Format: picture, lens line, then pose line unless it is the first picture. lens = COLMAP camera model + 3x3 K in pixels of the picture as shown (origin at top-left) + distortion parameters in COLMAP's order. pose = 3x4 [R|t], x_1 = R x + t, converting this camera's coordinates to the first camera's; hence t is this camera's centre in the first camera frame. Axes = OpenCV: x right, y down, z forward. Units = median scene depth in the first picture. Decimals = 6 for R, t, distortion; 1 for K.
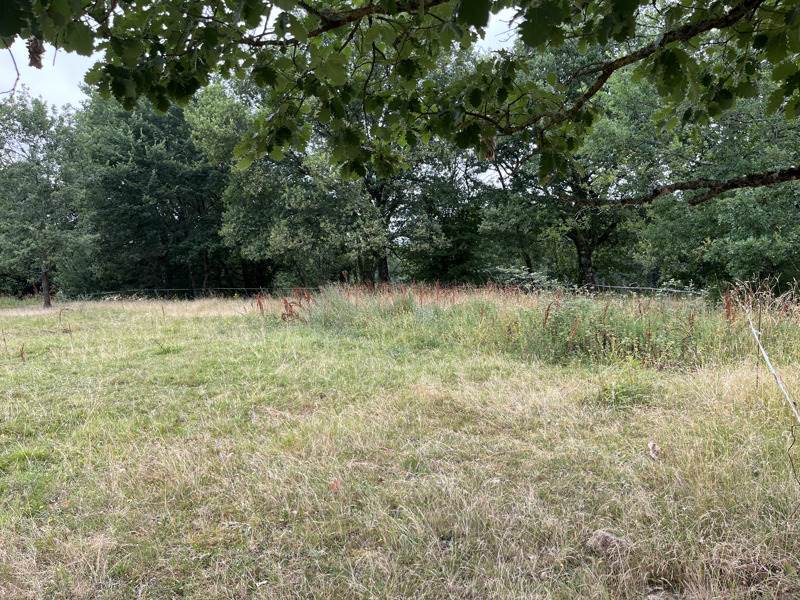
lens RADIAL K [[612.6, 0, 404.3], [0, 612.6, 307.9], [0, 0, 1]] dist [0.045768, -0.047626]
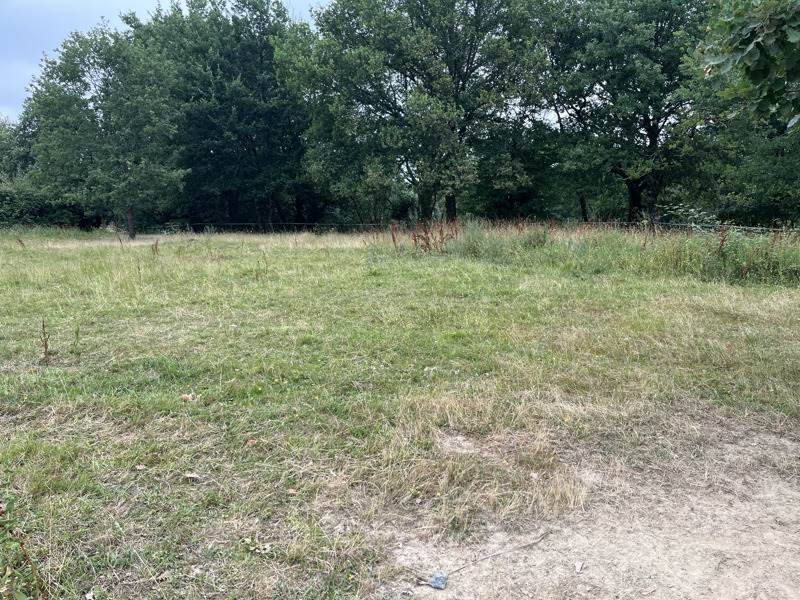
lens RADIAL K [[612.6, 0, 400.3], [0, 612.6, 311.9], [0, 0, 1]] dist [0.045768, -0.047626]
pose [[0.999904, 0.009987, 0.009628, -0.189312], [-0.010945, 0.994395, 0.105162, 0.010374], [-0.008524, -0.105257, 0.994409, -0.092275]]
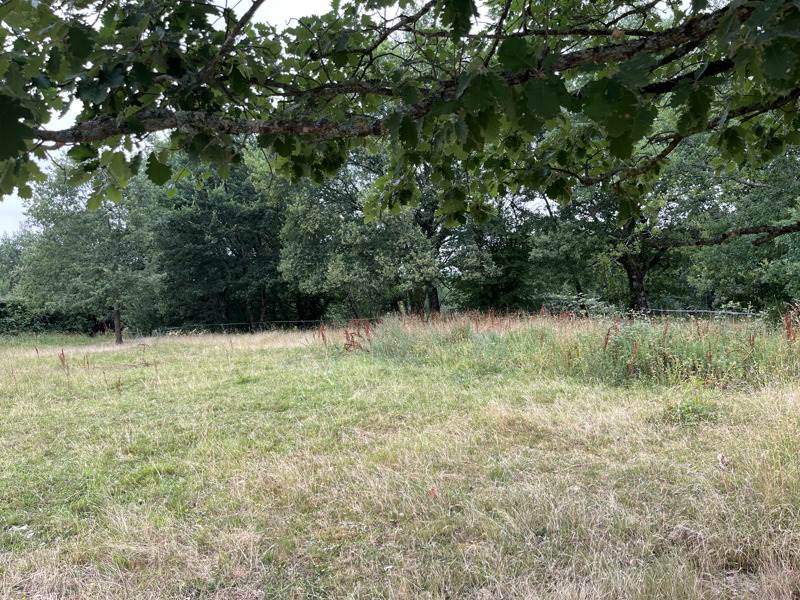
lens RADIAL K [[612.6, 0, 404.2], [0, 612.6, 314.3], [0, 0, 1]] dist [0.045768, -0.047626]
pose [[0.997024, -0.025187, -0.072860, -0.015253], [0.022439, 0.999015, -0.038289, 0.000748], [0.073753, 0.036541, 0.996607, -0.029594]]
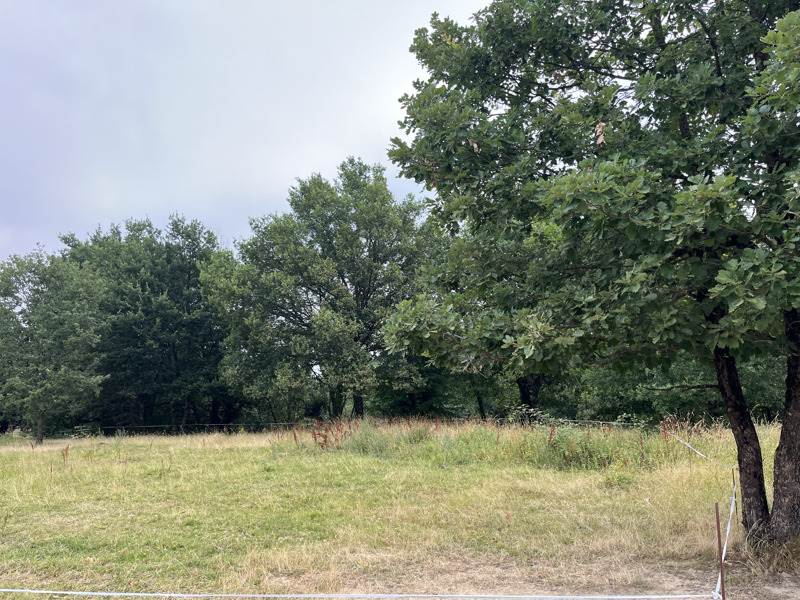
lens RADIAL K [[612.6, 0, 399.6], [0, 612.6, 293.2], [0, 0, 1]] dist [0.045768, -0.047626]
pose [[0.992192, 0.019423, 0.123202, -0.150422], [0.010672, 0.970958, -0.239014, 0.011285], [-0.124266, 0.238462, 0.963169, -0.223213]]
